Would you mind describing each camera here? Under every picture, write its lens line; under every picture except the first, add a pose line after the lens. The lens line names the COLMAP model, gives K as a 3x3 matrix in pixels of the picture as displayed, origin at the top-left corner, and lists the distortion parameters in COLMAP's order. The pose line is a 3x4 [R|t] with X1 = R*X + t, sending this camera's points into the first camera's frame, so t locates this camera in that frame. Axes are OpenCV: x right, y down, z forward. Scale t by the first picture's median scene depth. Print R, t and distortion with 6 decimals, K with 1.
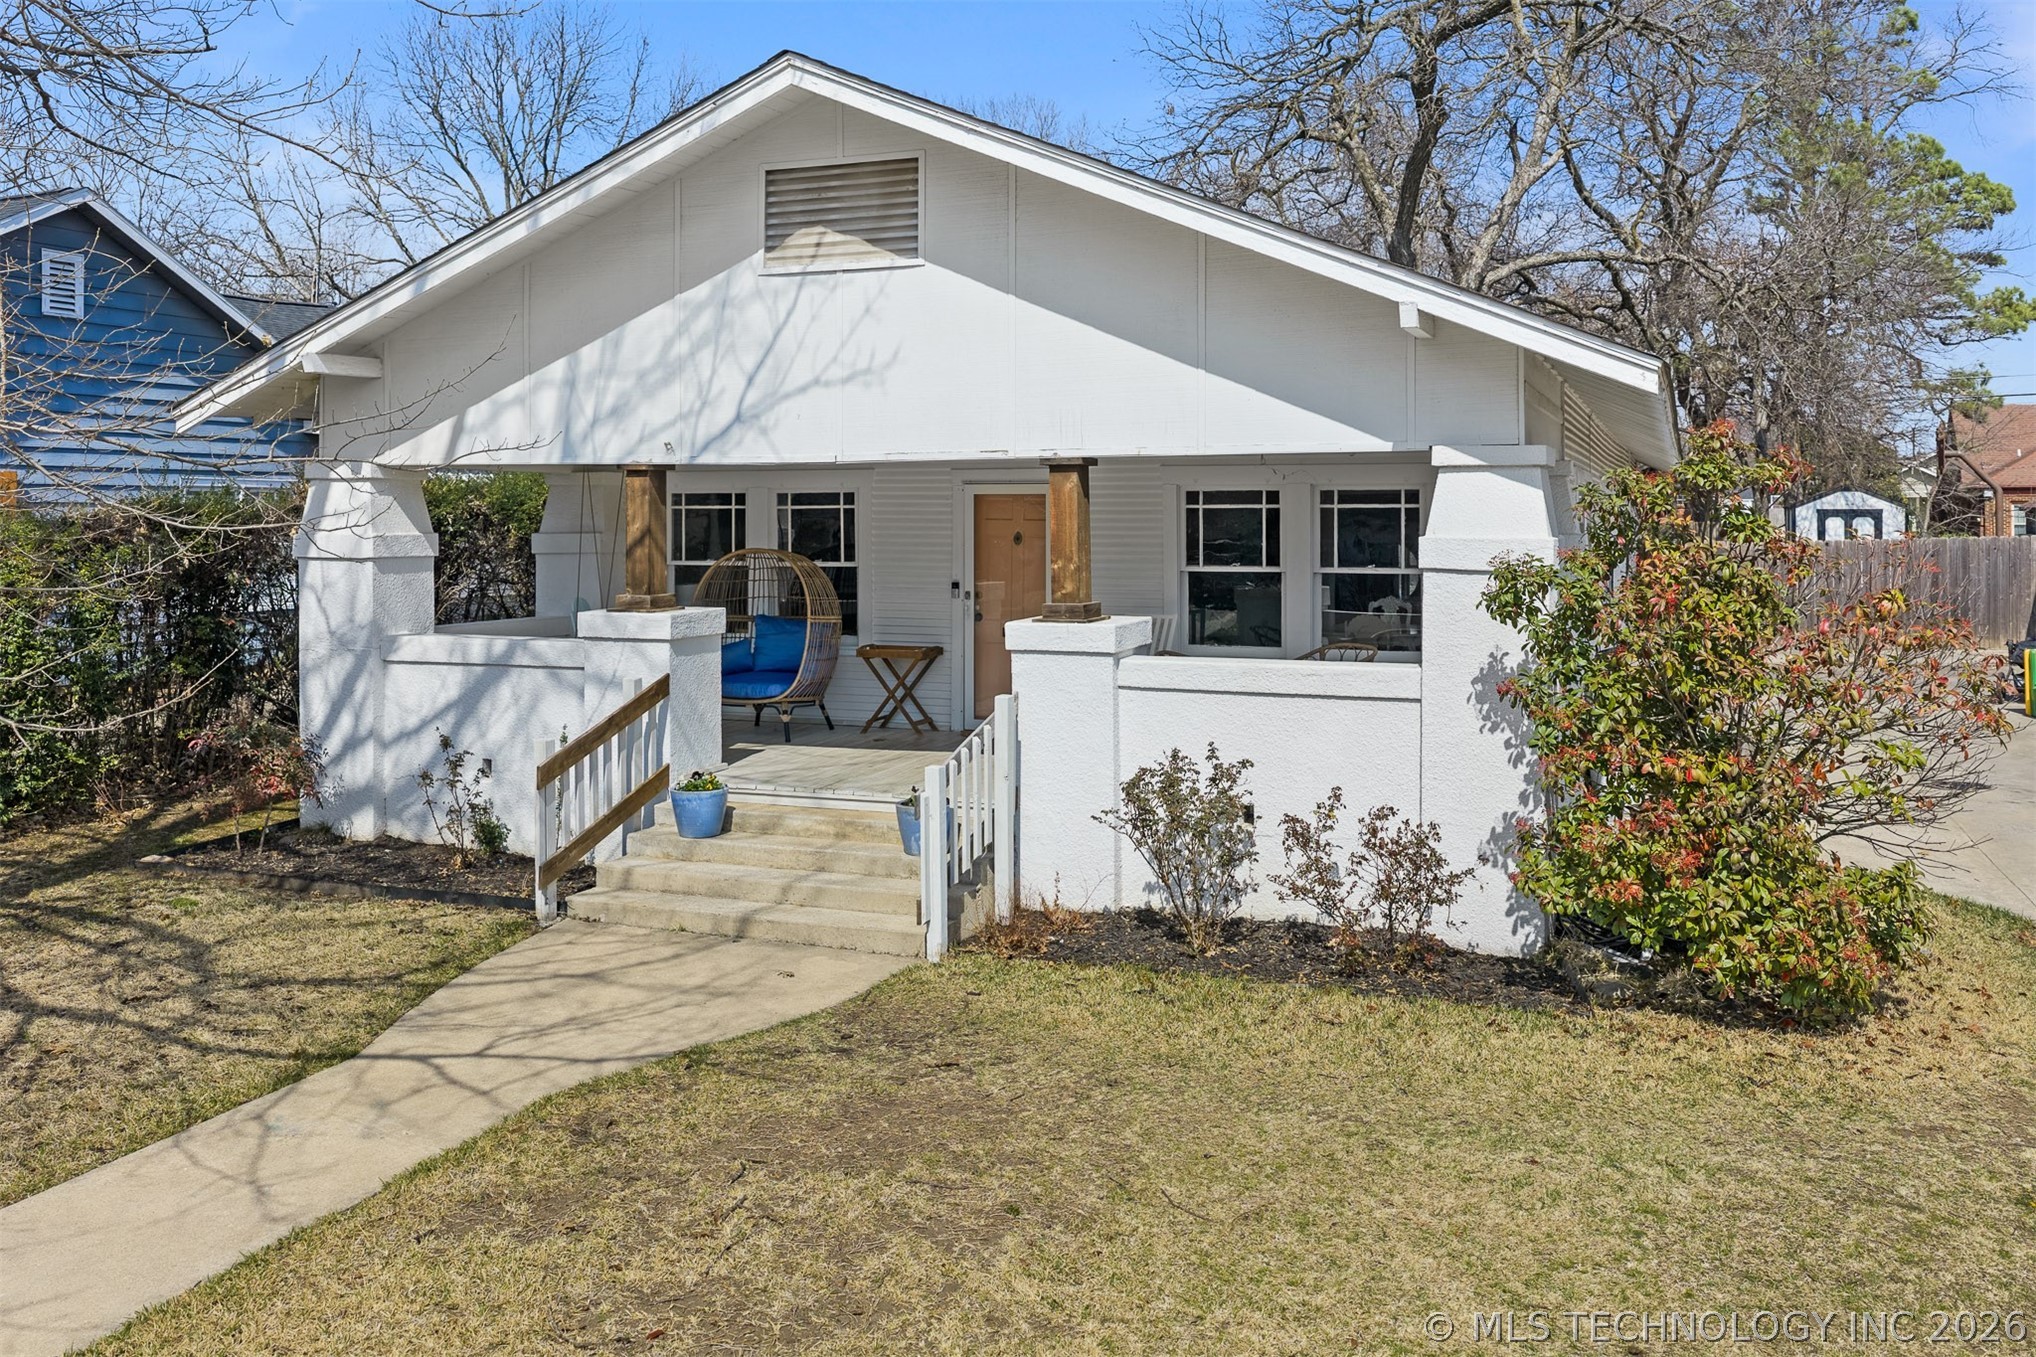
lens RADIAL K [[1778.0, 0, 1016.0], [0, 1778.0, 504.8], [0, 0, 1]] dist [0.001776, -0.002537]
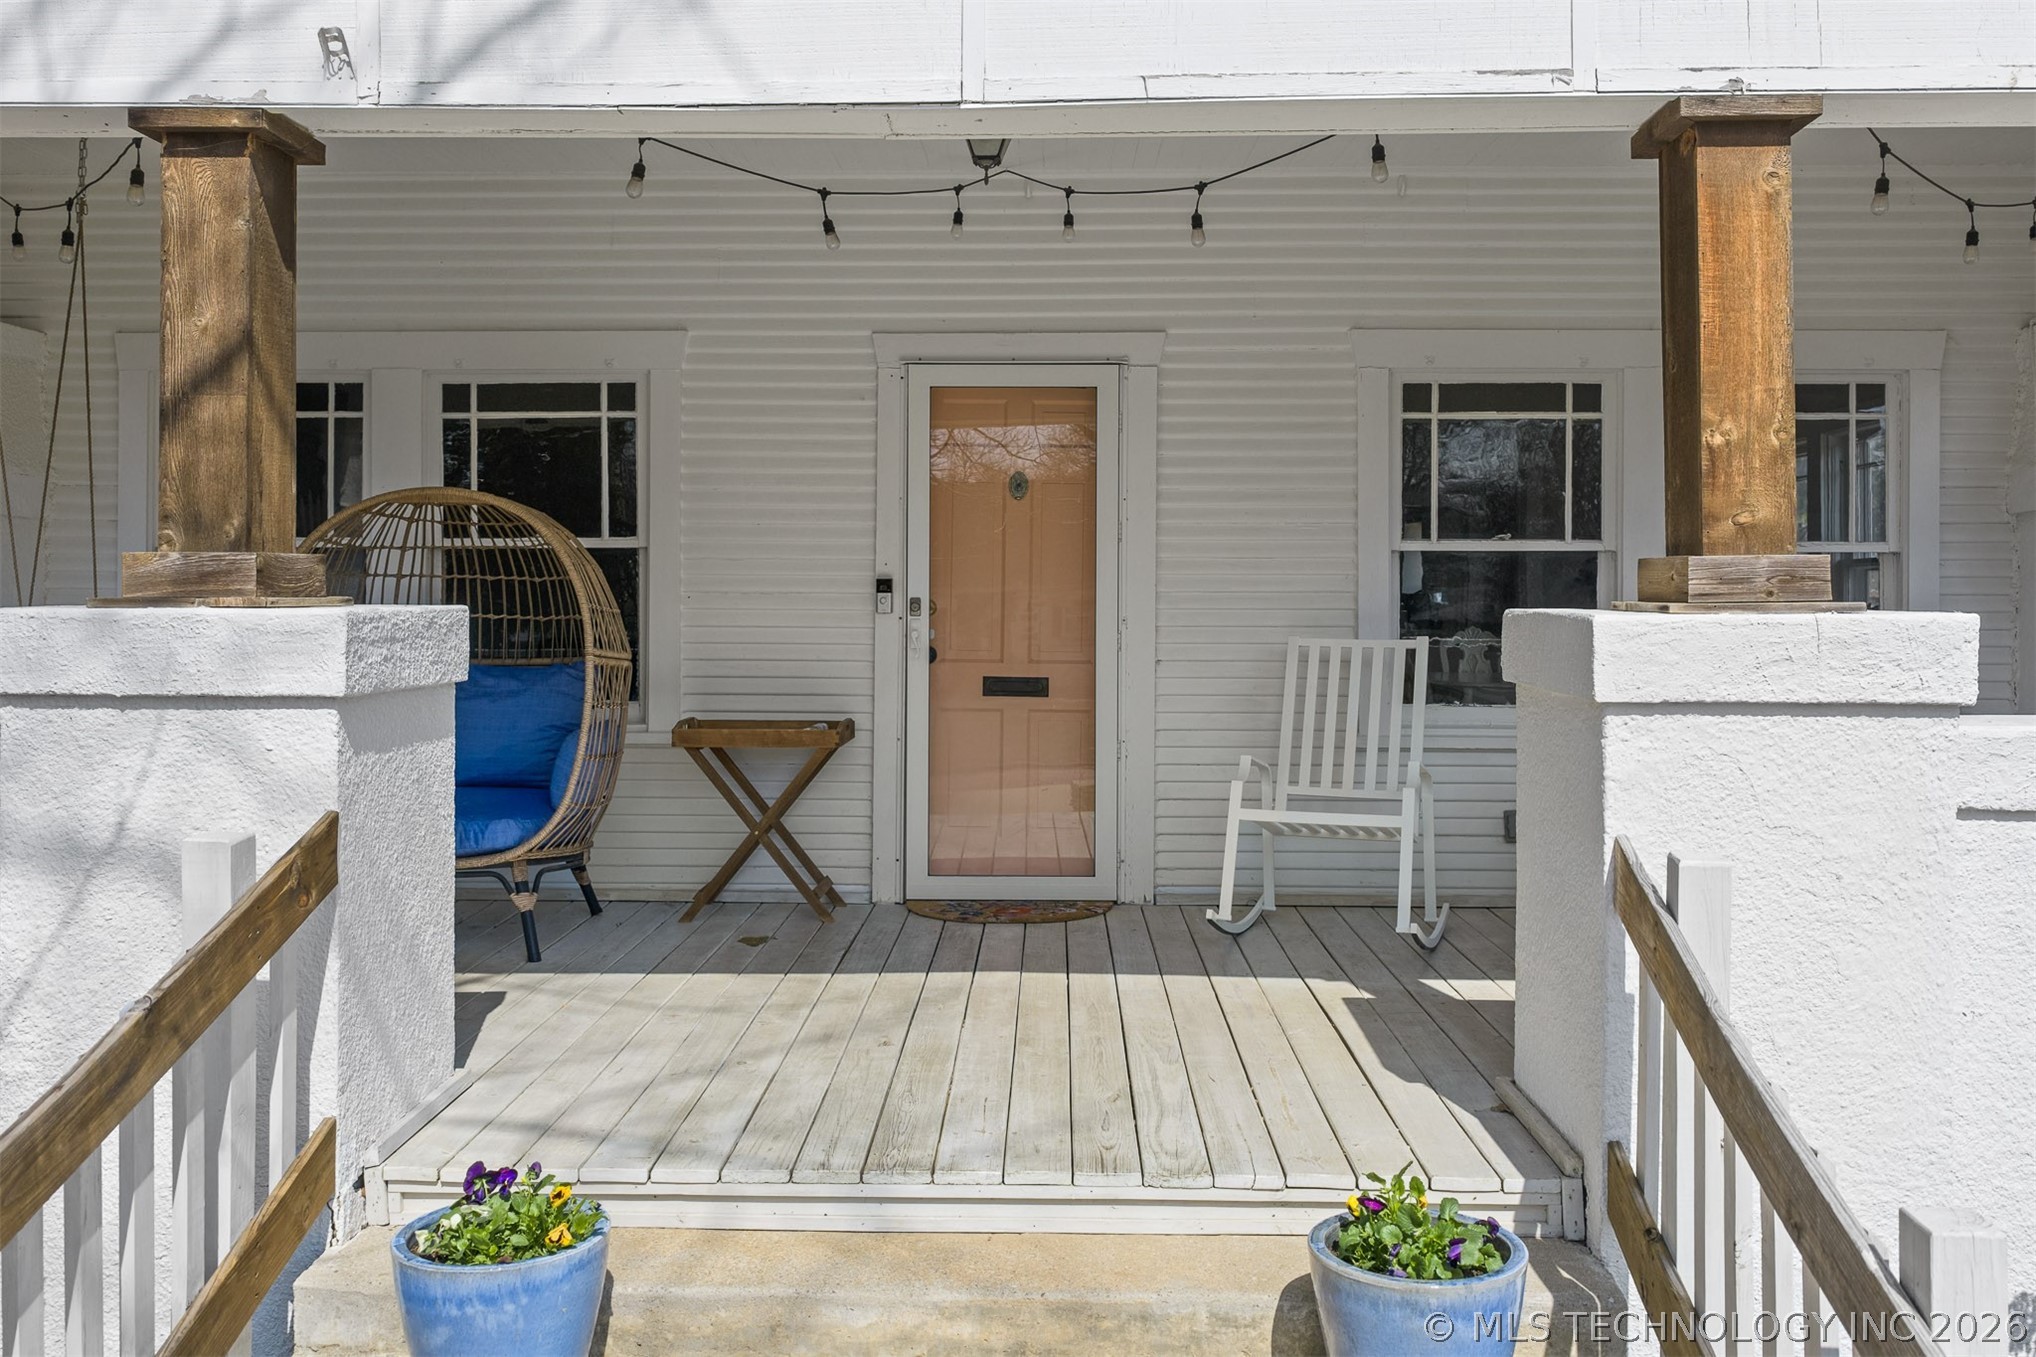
lens RADIAL K [[1724.4, 0, 1018.6], [0, 1724.4, 586.0], [0, 0, 1]] dist [-0.000216, -0.000885]
pose [[0.938640, 0.007927, 0.344808, -0.186075], [-0.005998, 0.999960, -0.006662, 0.058082], [-0.344847, 0.004185, 0.938650, 0.687570]]
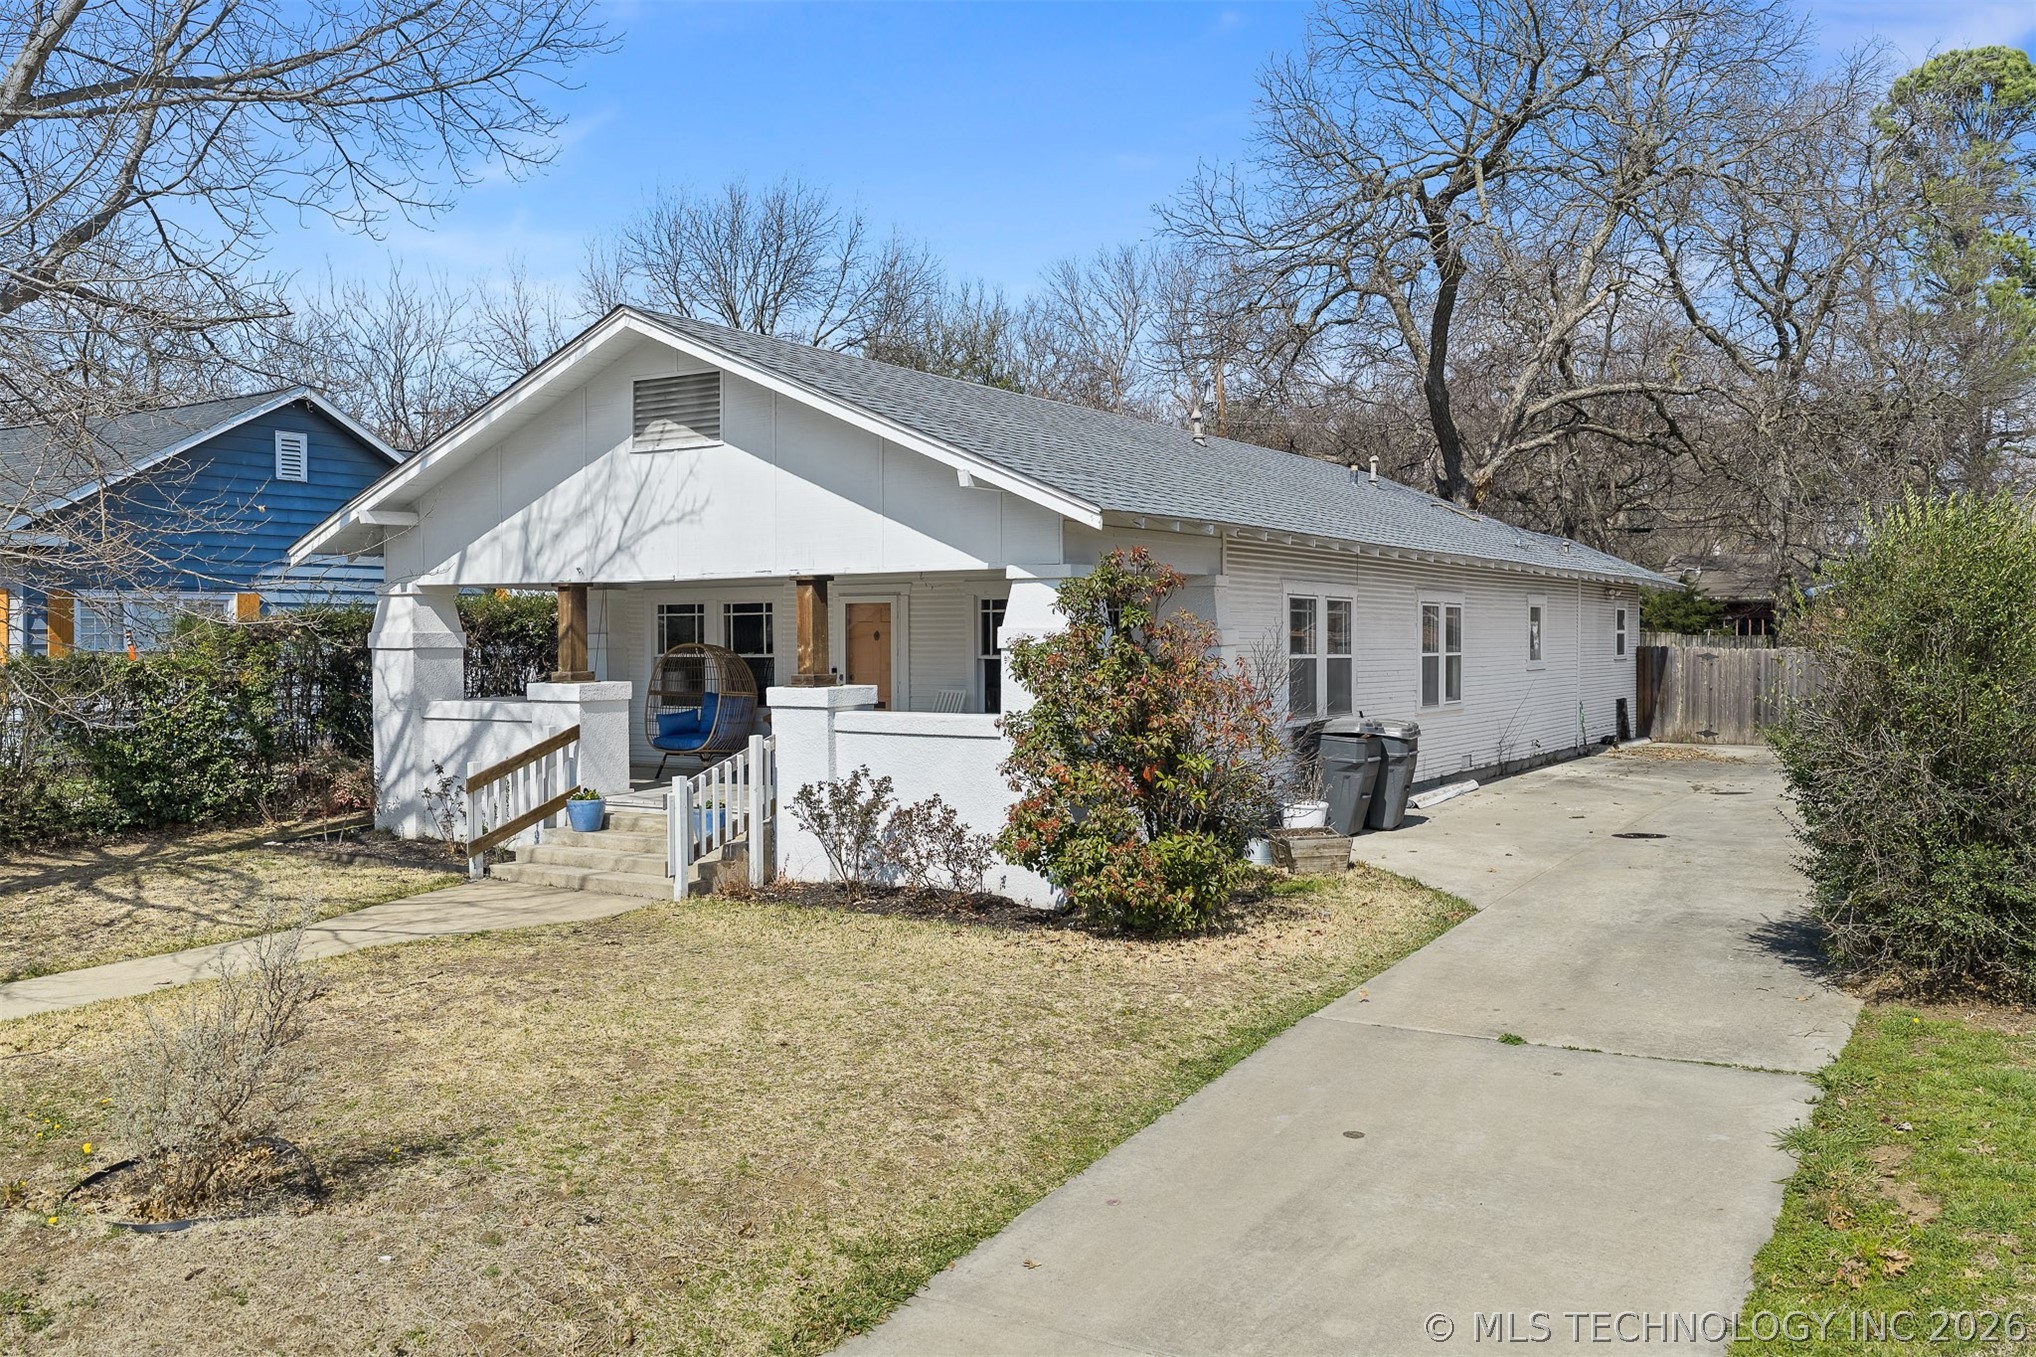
lens RADIAL K [[1725.4, 0, 1018.0], [0, 1725.4, 678.5], [0, 0, 1]] dist [0.009567, 0.003393]
pose [[0.982071, 0.002641, -0.188492, 0.428275], [0.002948, 0.999565, 0.029361, 0.015609], [0.188488, -0.029391, 0.981636, -0.335623]]
